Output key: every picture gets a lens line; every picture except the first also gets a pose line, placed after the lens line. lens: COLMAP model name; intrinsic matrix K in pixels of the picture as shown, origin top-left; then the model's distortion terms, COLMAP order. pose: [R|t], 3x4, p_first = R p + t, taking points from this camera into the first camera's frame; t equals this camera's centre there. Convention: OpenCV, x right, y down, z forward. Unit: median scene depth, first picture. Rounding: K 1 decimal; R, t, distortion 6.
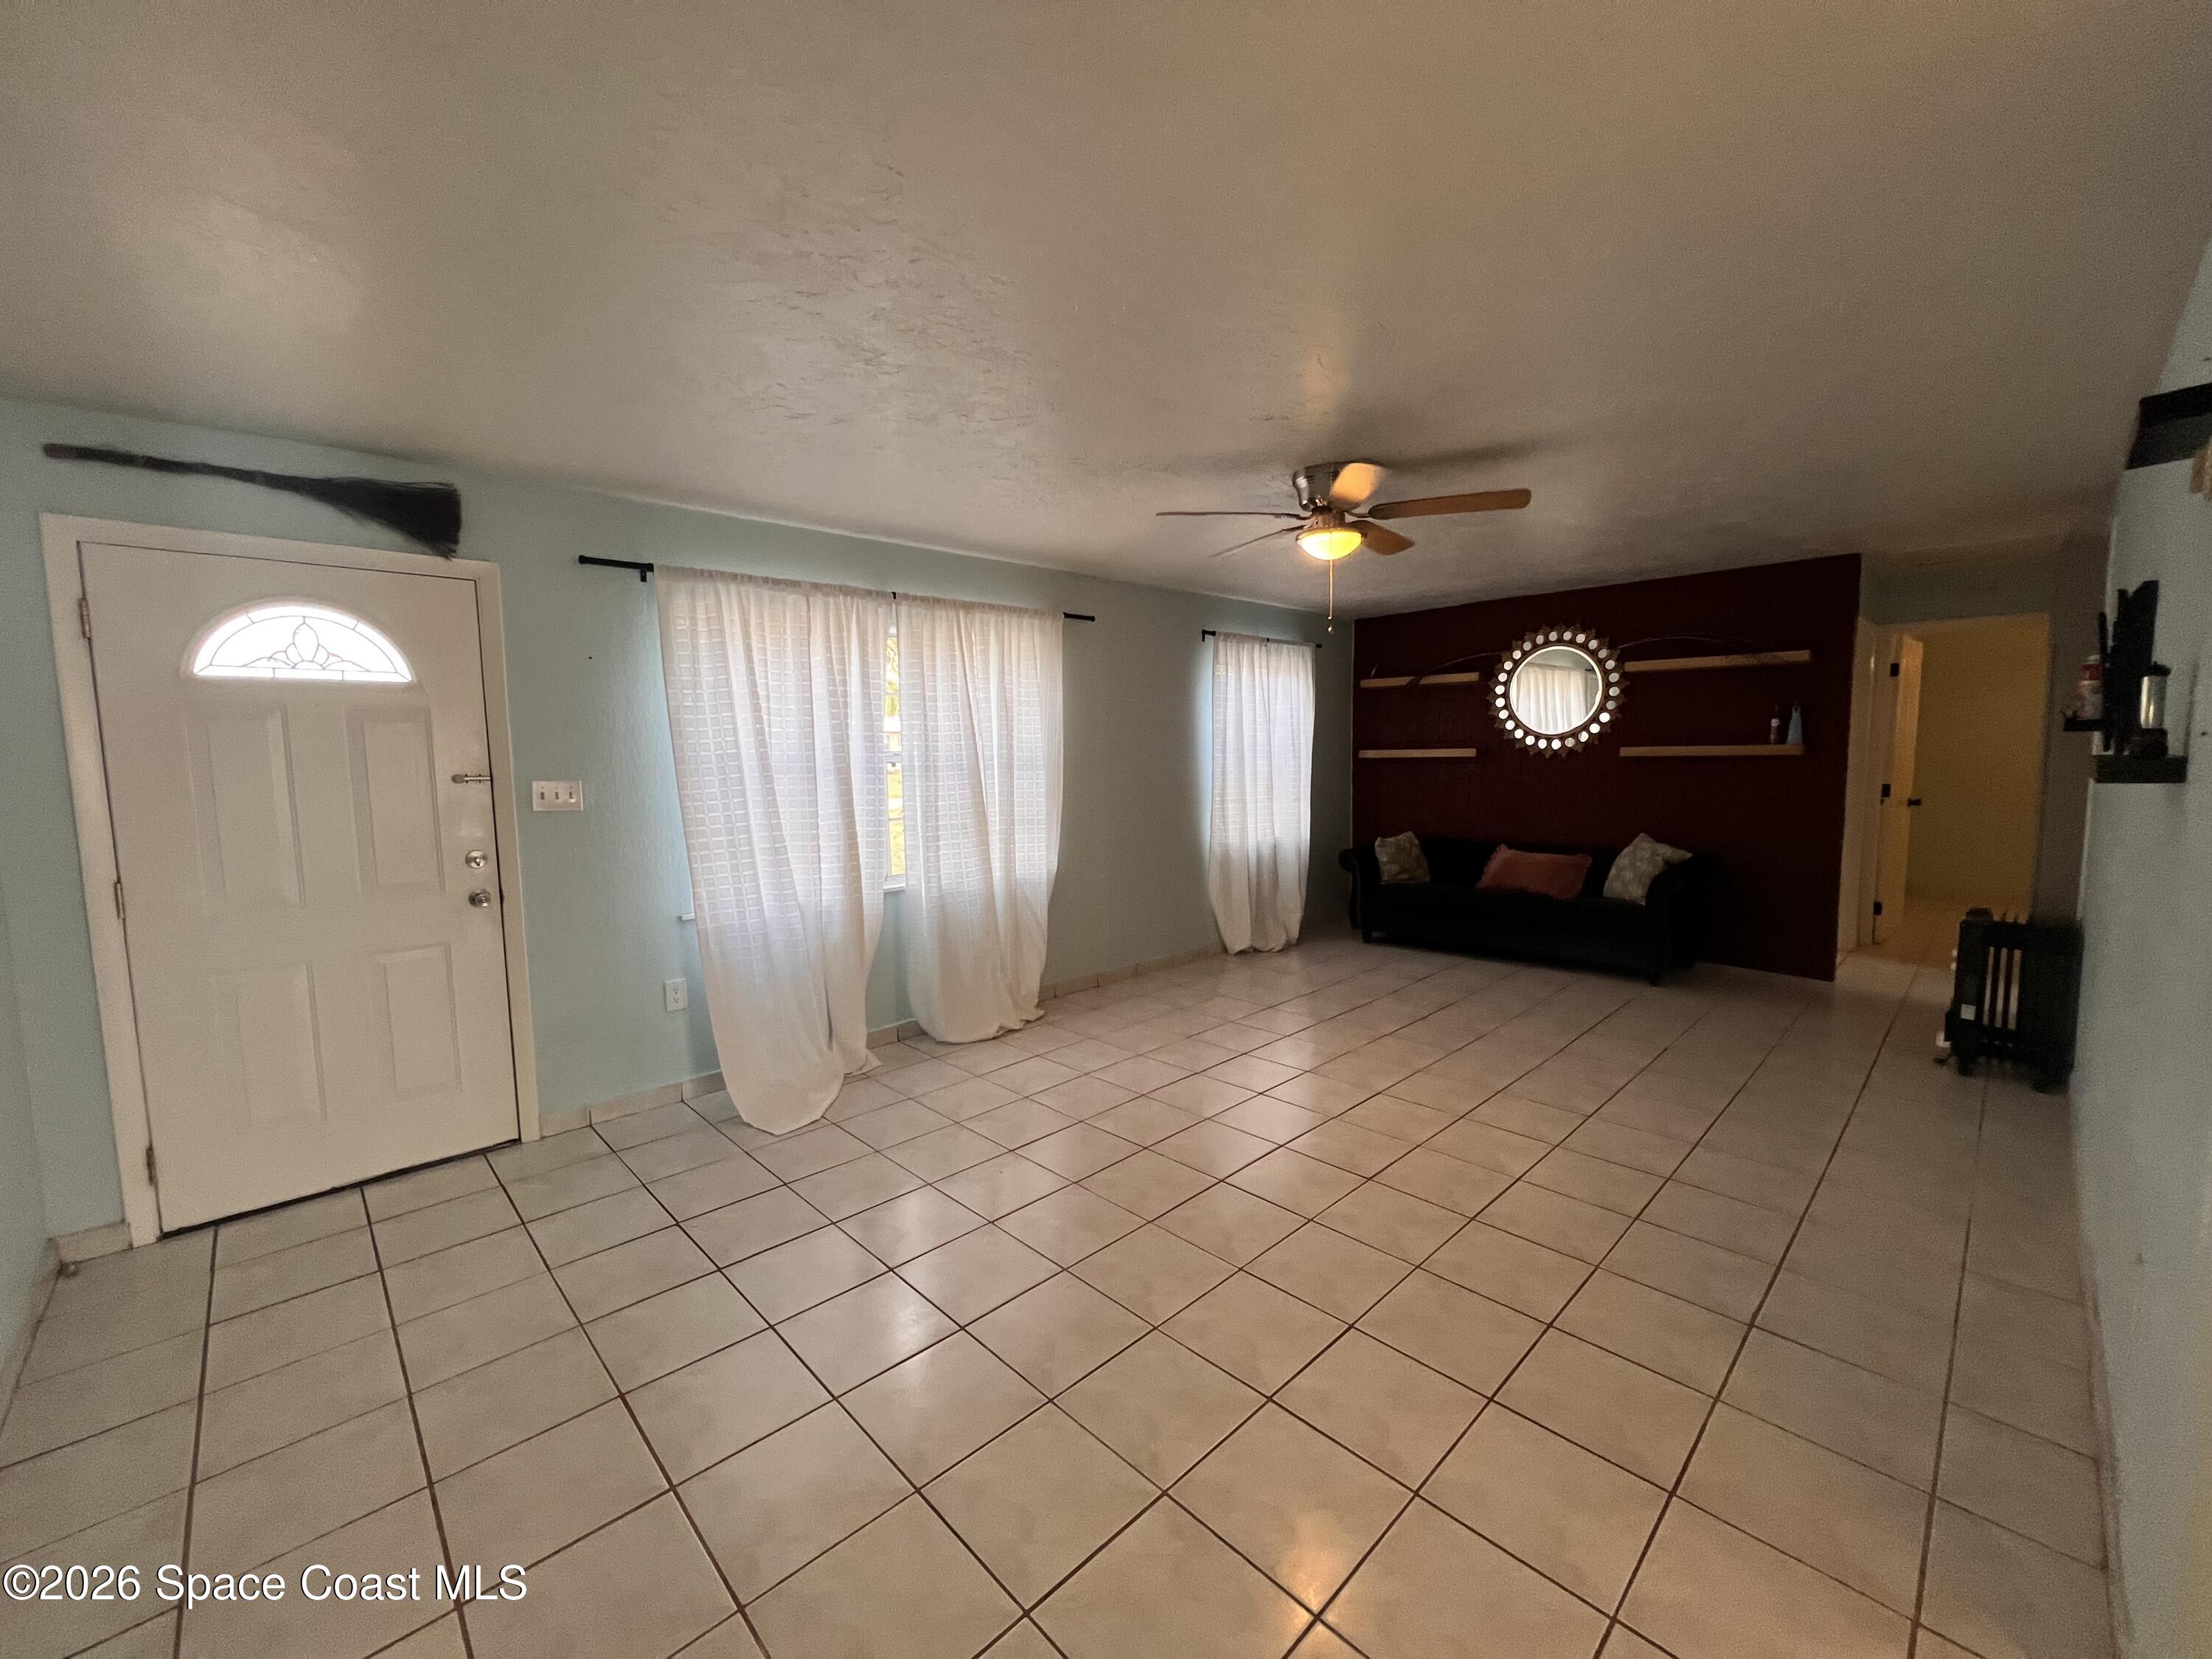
lens RADIAL K [[879.4, 0, 1104.9], [0, 879.4, 824.1], [0, 0, 1]] dist [-0.000074, 0.000260]
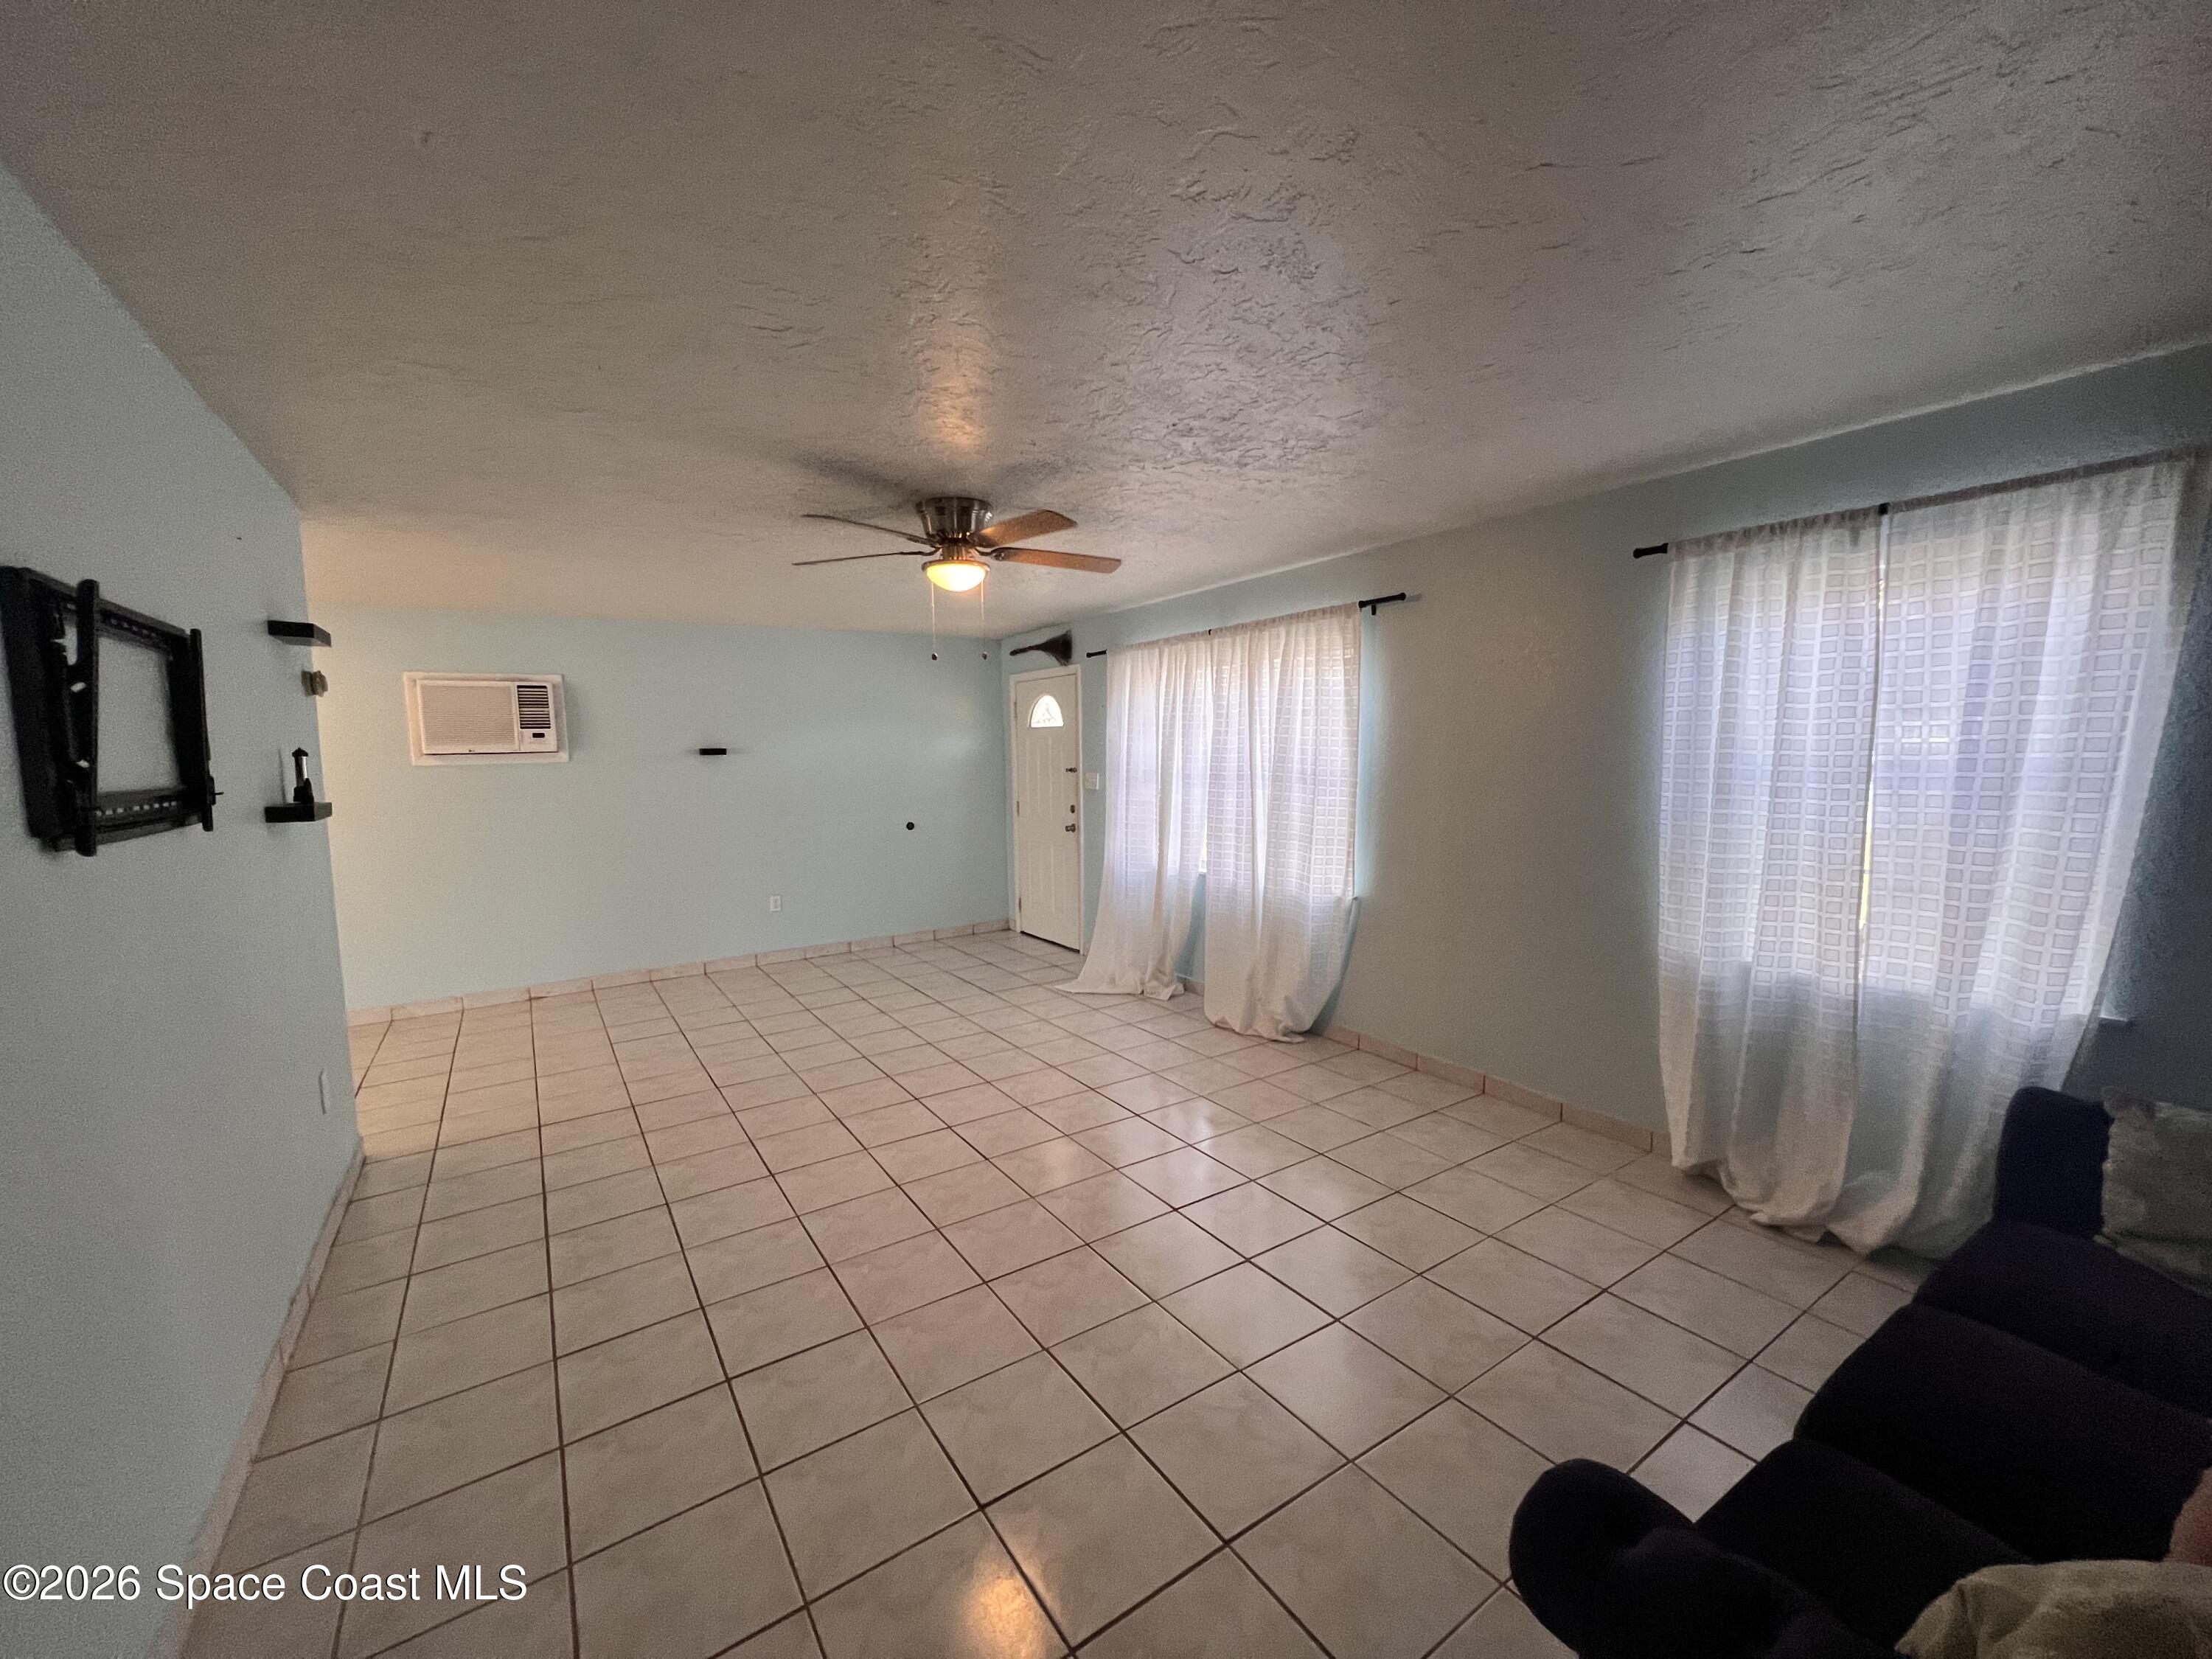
lens RADIAL K [[879.4, 0, 1098.6], [0, 879.4, 822.4], [0, 0, 1]] dist [-0.000074, 0.000260]
pose [[-0.176553, 0.094674, -0.979727, 0.974113], [-0.073887, 0.991280, 0.109106, -0.118653], [0.981514, 0.091652, -0.168018, 1.051600]]
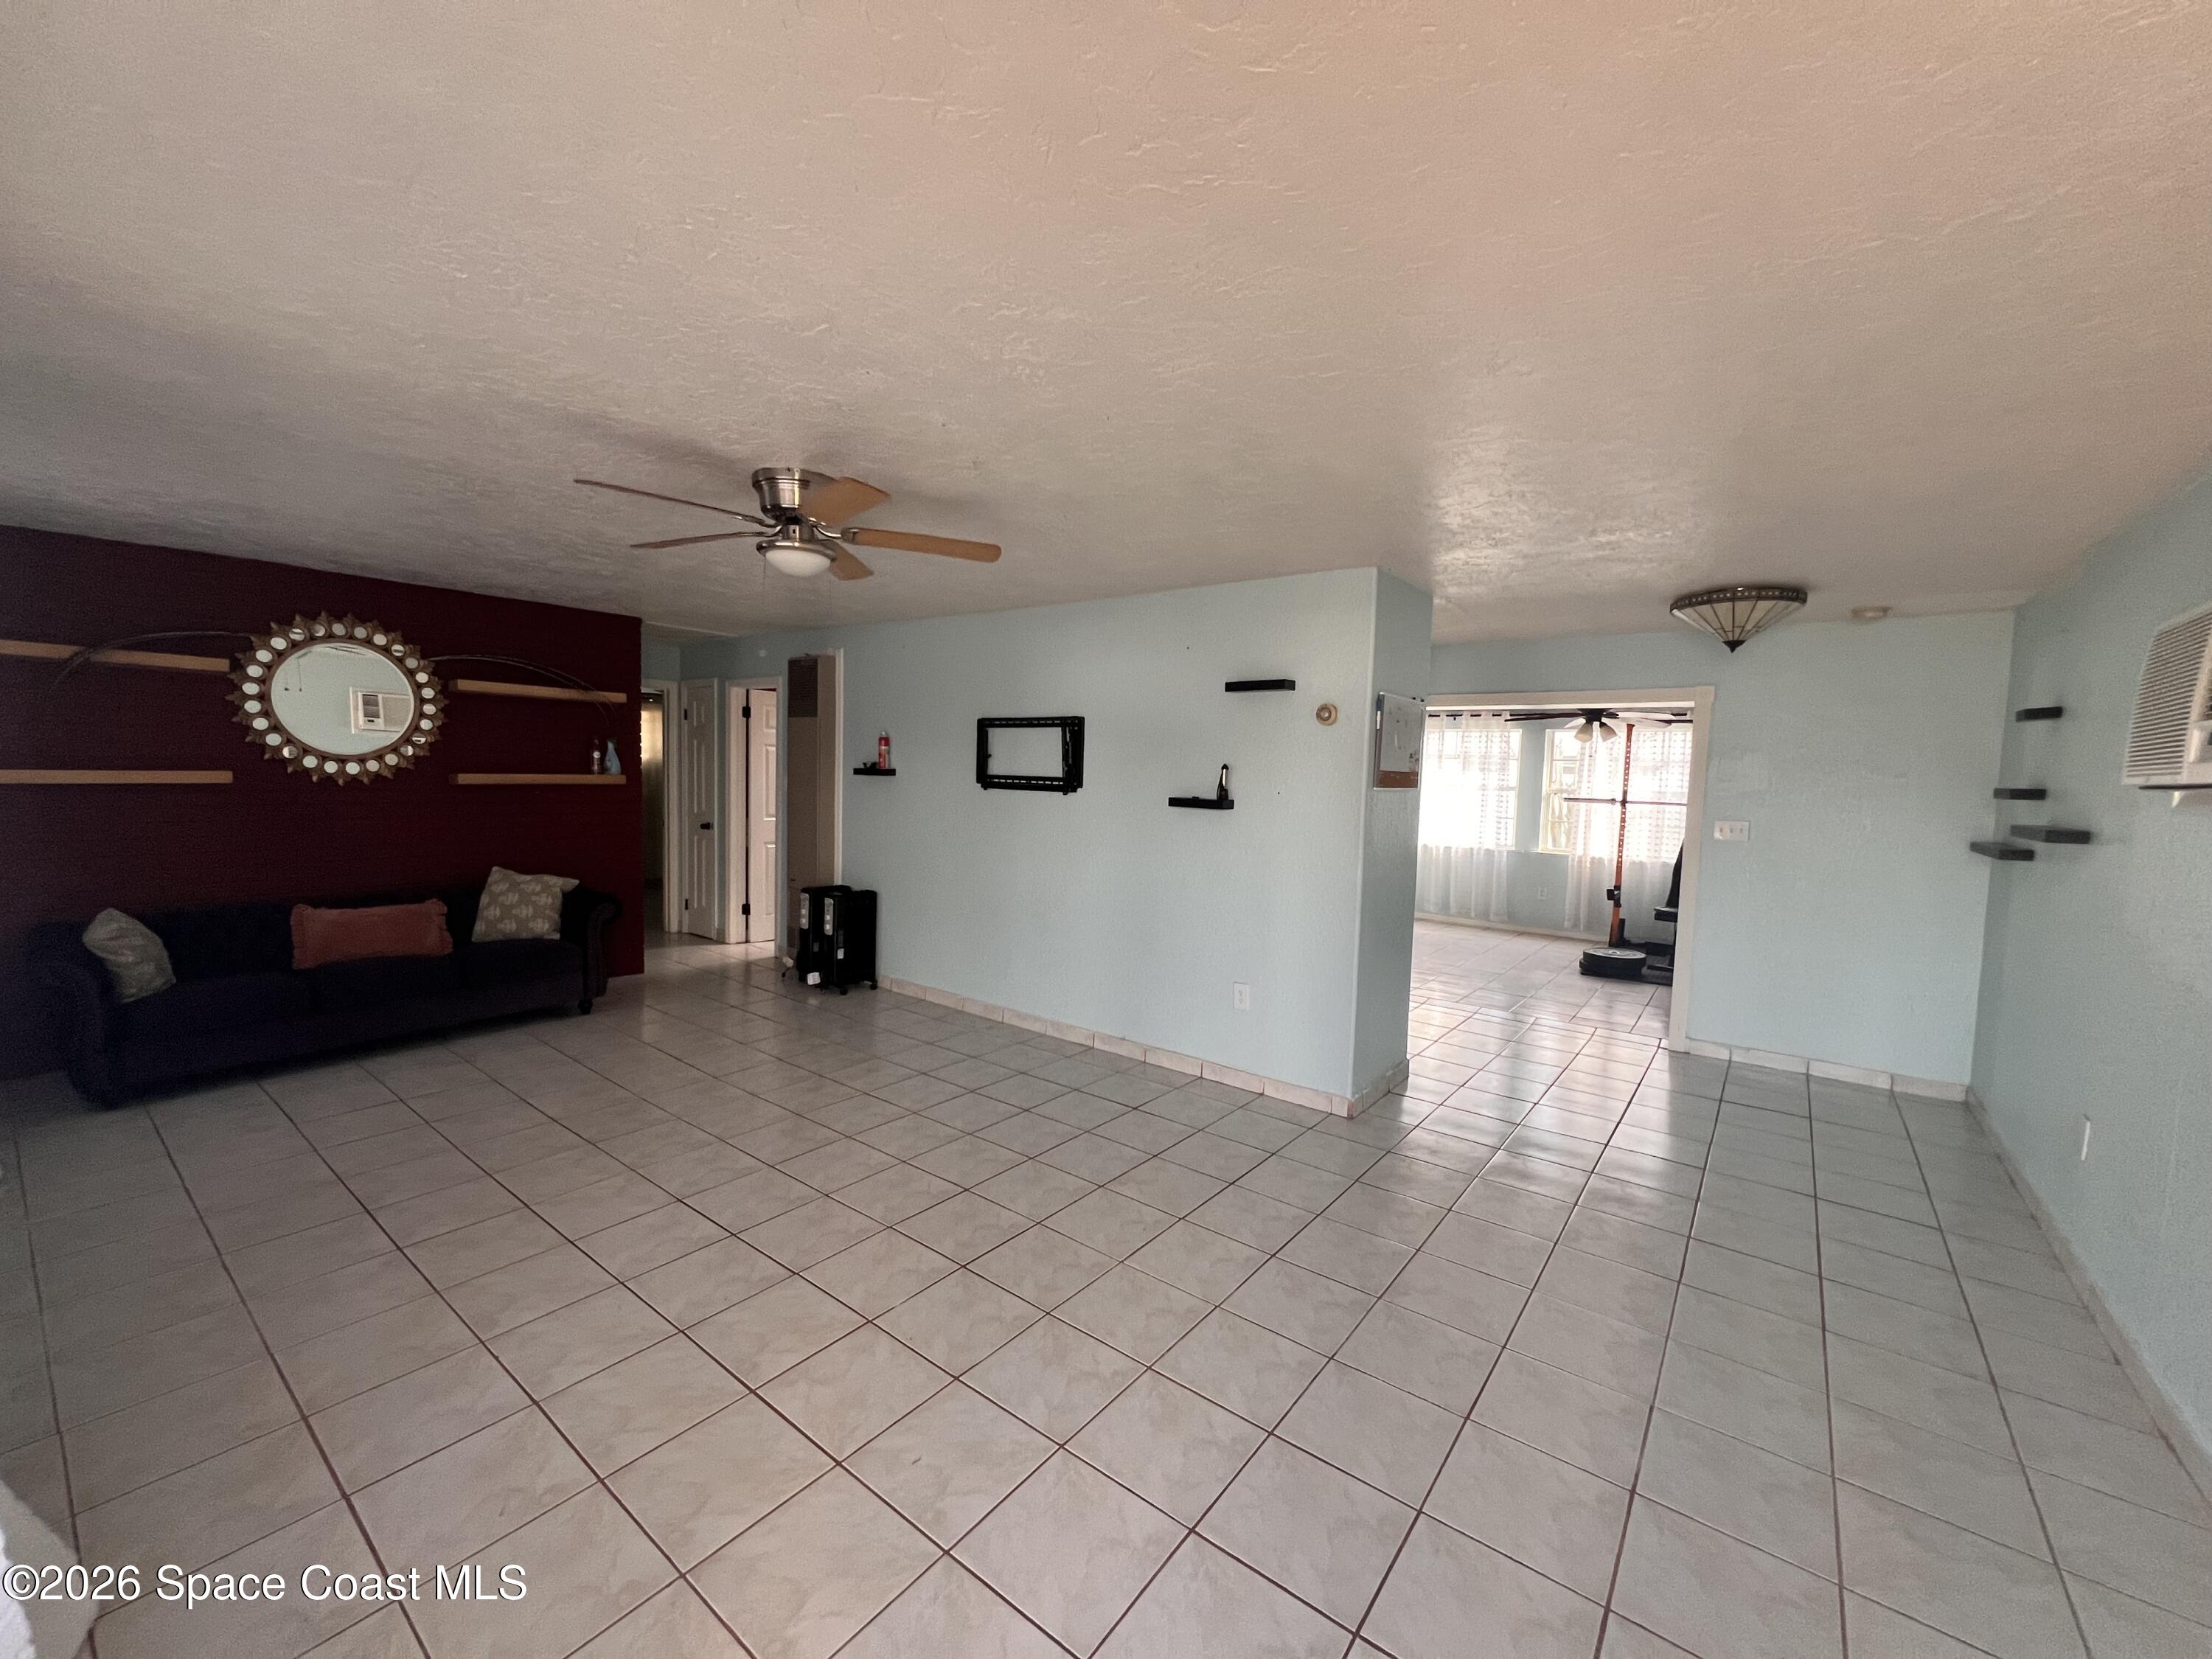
lens RADIAL K [[879.4, 0, 1099.9], [0, 879.4, 835.8], [0, 0, 1]] dist [-0.000074, 0.000260]
pose [[-0.147484, -0.062097, 0.987113, -0.521698], [0.060243, 0.995610, 0.071632, -0.066496], [-0.987228, 0.070031, -0.143095, 0.653616]]
